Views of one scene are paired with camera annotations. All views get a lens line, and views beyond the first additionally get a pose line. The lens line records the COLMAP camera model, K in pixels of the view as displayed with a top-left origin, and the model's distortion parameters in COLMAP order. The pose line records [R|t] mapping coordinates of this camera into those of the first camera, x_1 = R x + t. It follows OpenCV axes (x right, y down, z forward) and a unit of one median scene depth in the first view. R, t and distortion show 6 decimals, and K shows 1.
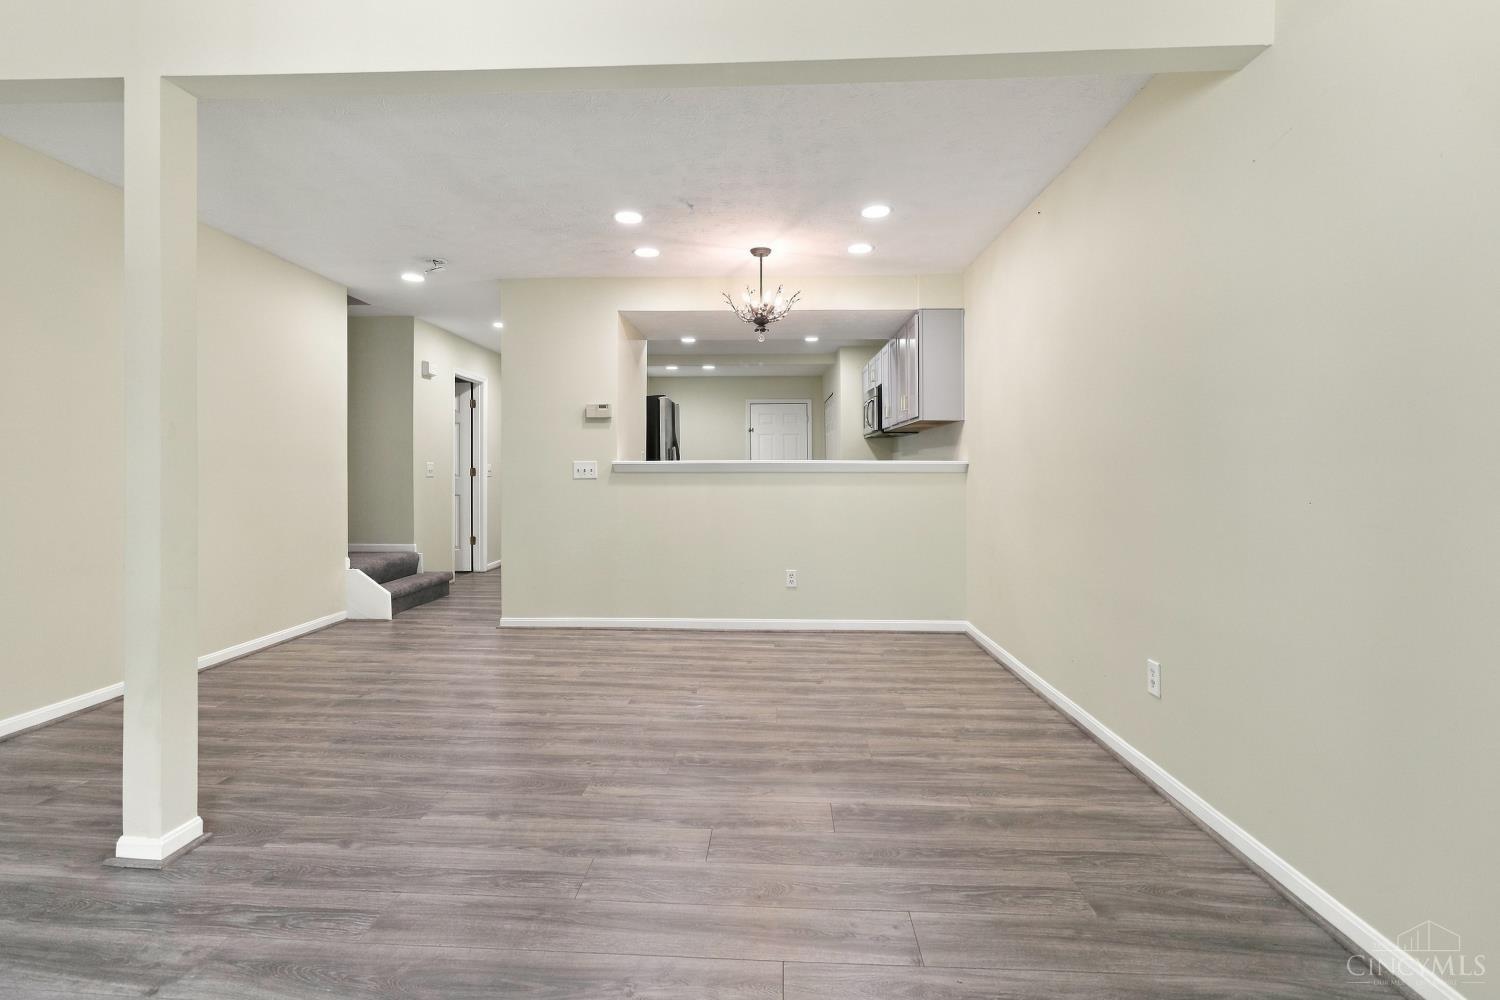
lens RADIAL K [[715.0, 0, 740.8], [0, 715.0, 467.3], [0, 0, 1]] dist [-0.004868, 0.000136]
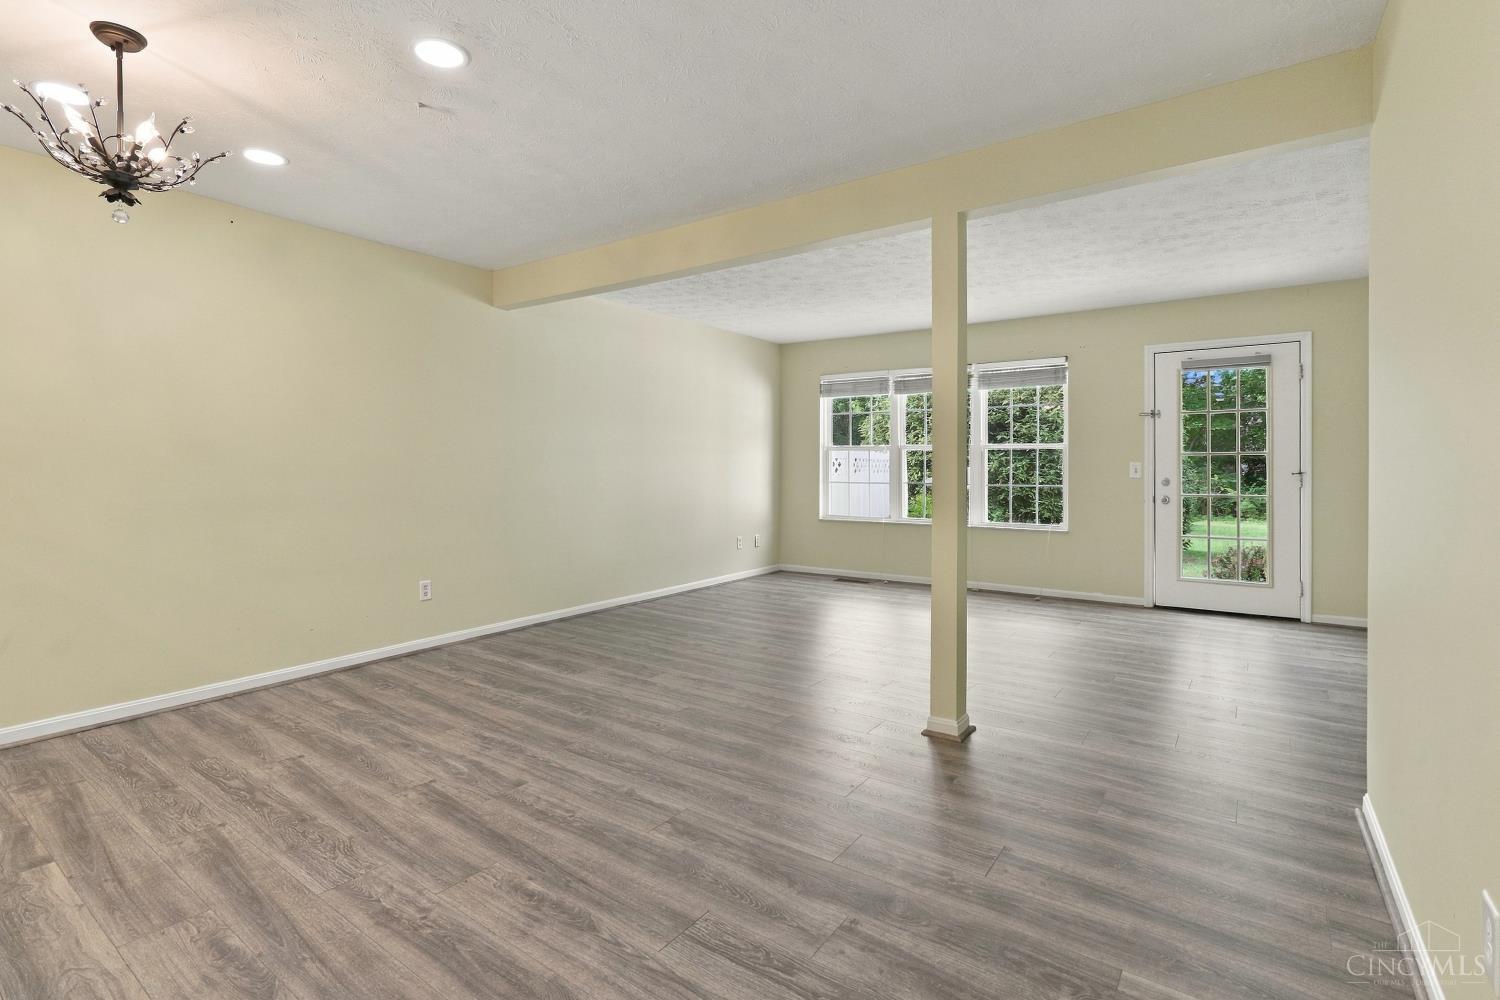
lens RADIAL K [[729.5, 0, 727.2], [0, 729.5, 467.5], [0, 0, 1]] dist [-0.011537, 0.001599]
pose [[-0.833852, -0.003043, 0.551980, -0.724783], [-0.003091, 0.999995, 0.000843, -0.011480], [-0.551979, -0.001004, -0.833857, 1.443377]]
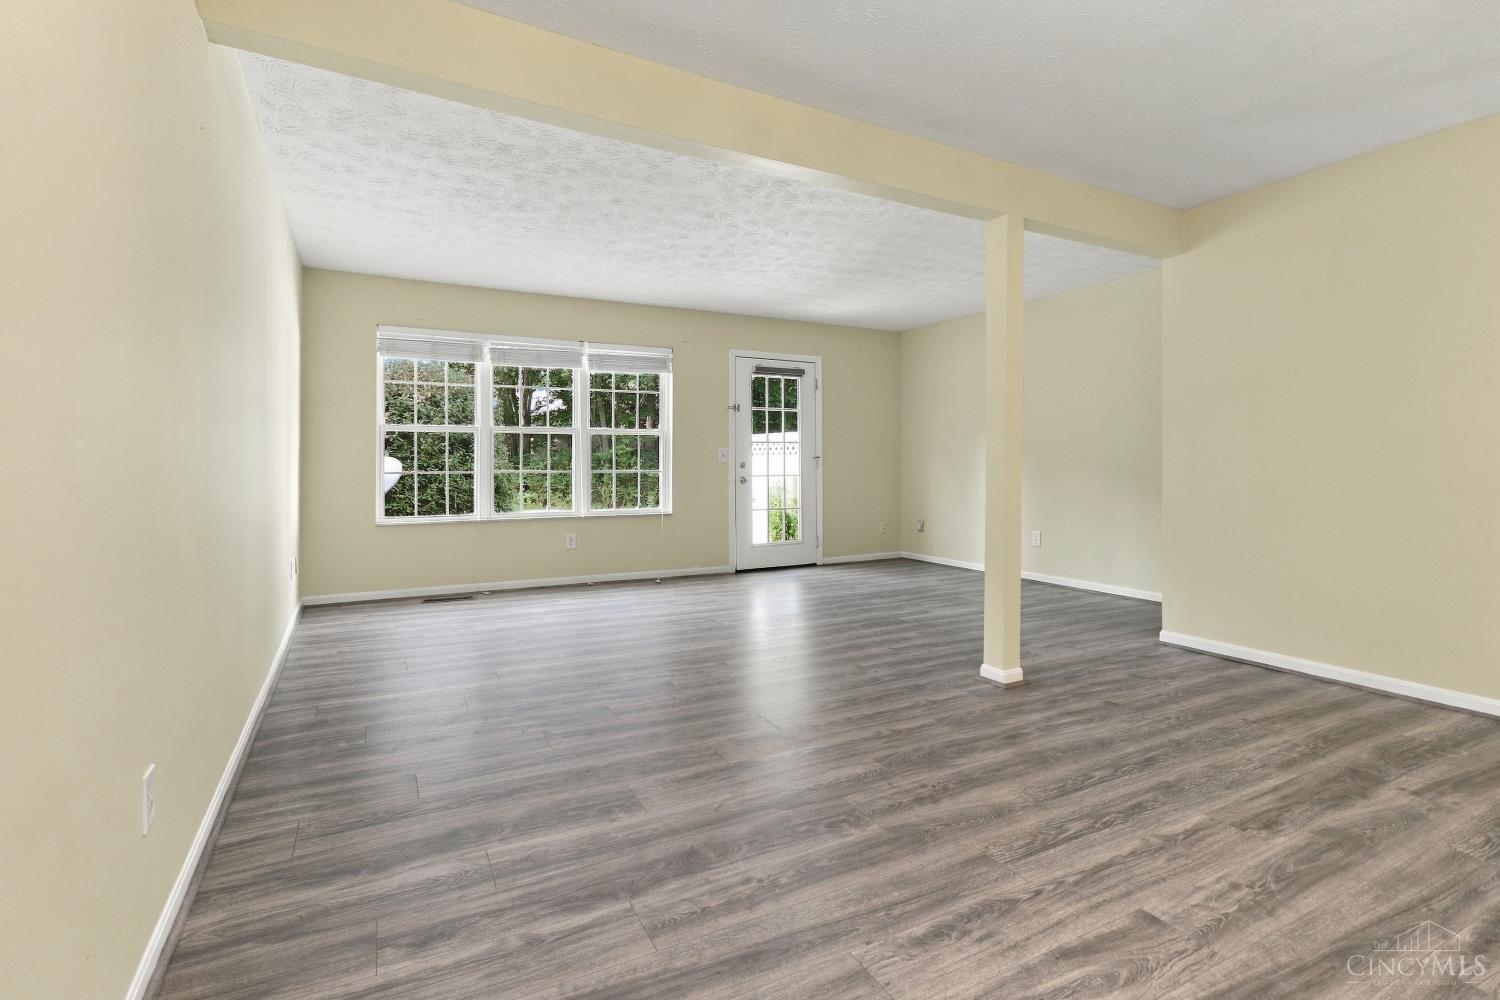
lens RADIAL K [[710.2, 0, 750.7], [0, 710.2, 468.1], [0, 0, 1]] dist [-0.006552, -0.000908]
pose [[-0.854694, 0.006372, -0.519092, 0.313963], [0.003300, 0.999971, 0.006842, 0.014746], [0.519121, 0.004135, -0.854691, 1.201418]]
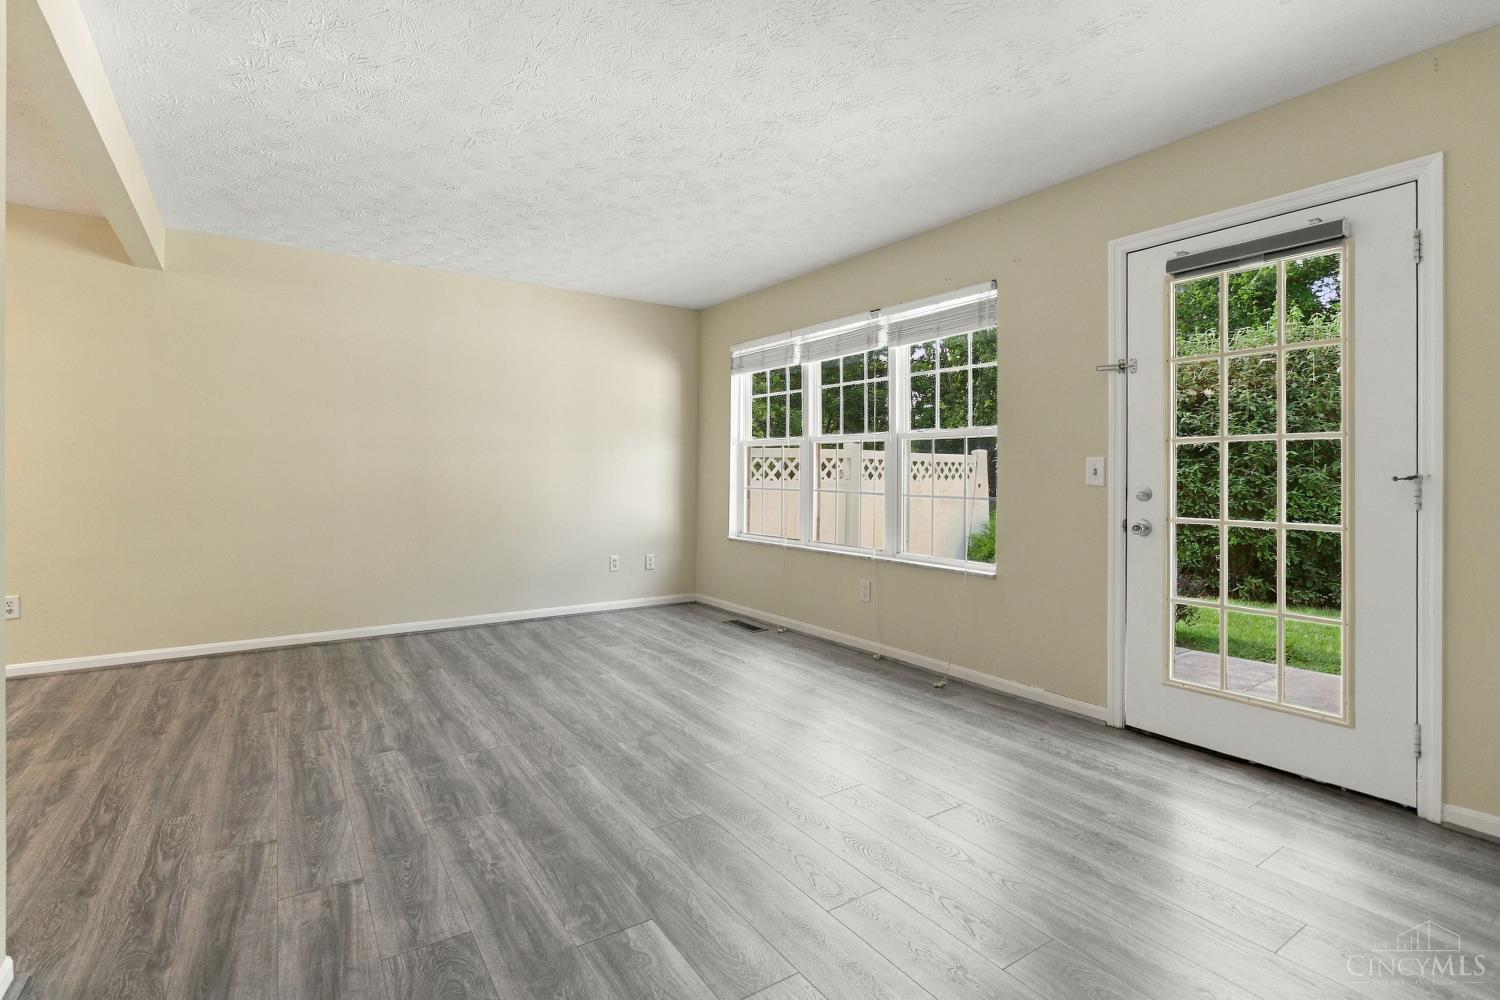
lens RADIAL K [[714.9, 0, 728.2], [0, 714.9, 466.4], [0, 0, 1]] dist [-0.009119, -0.000106]
pose [[-0.587927, 0.000796, 0.808914, -1.032288], [-0.010179, 0.999913, -0.008383, -0.001540], [-0.808850, -0.013162, -0.587868, 0.455850]]
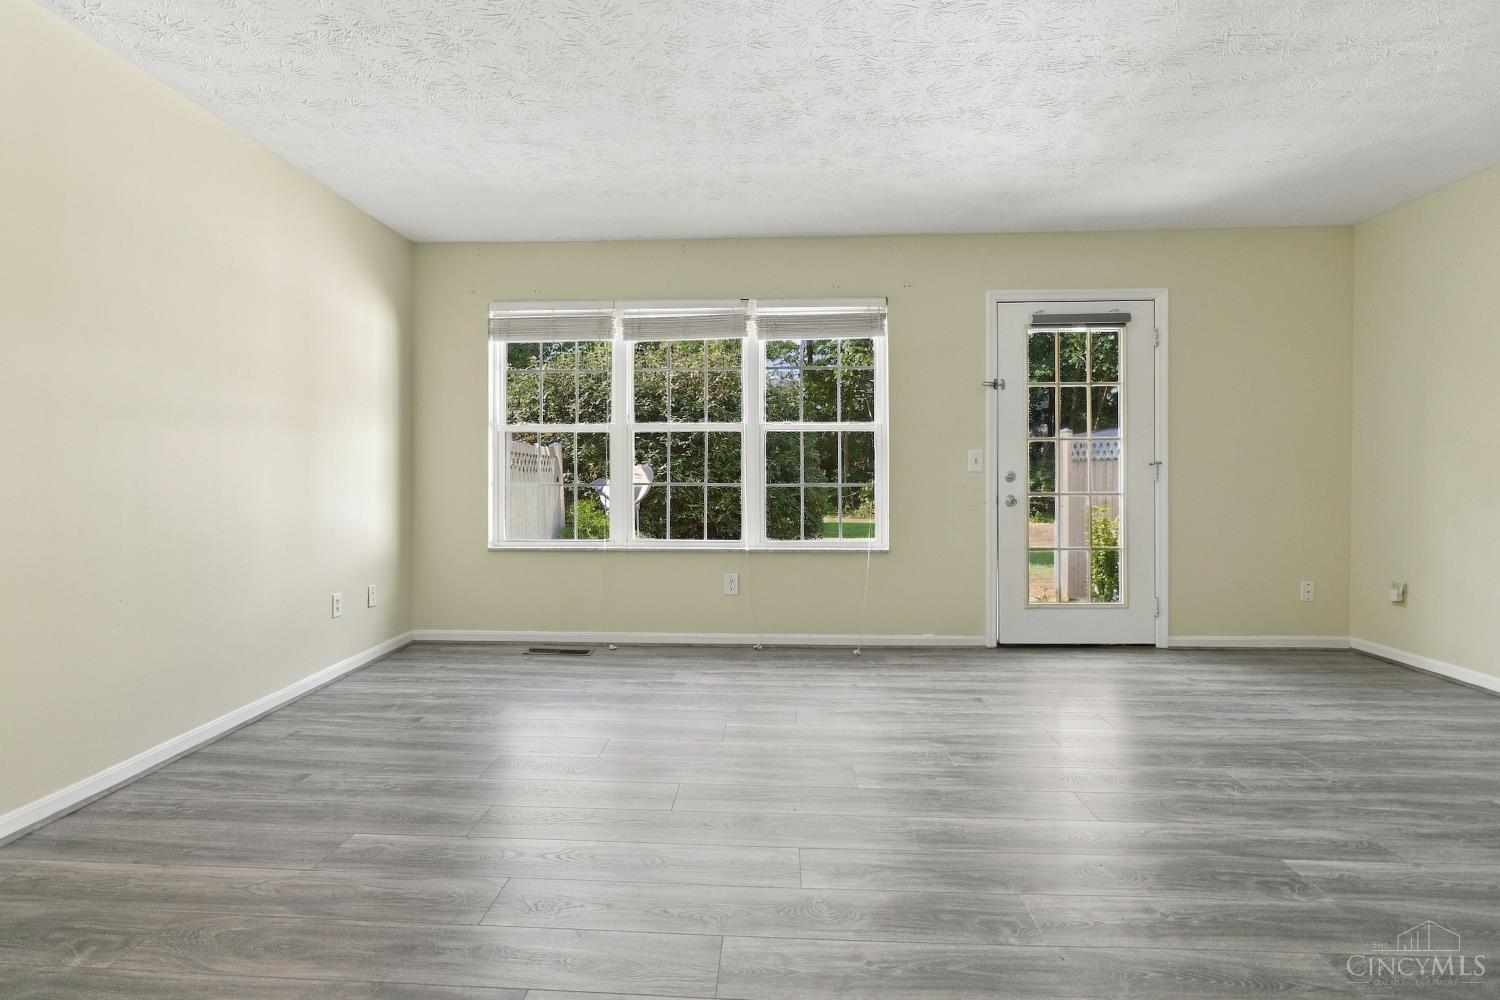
lens RADIAL K [[713.1, 0, 738.9], [0, 713.1, 471.7], [0, 0, 1]] dist [-0.009139, 0.000510]
pose [[-0.999995, 0.000493, -0.002996, -0.200935], [0.000501, 0.999997, -0.002449, 0.013346], [0.002995, -0.002451, -0.999993, 0.739118]]
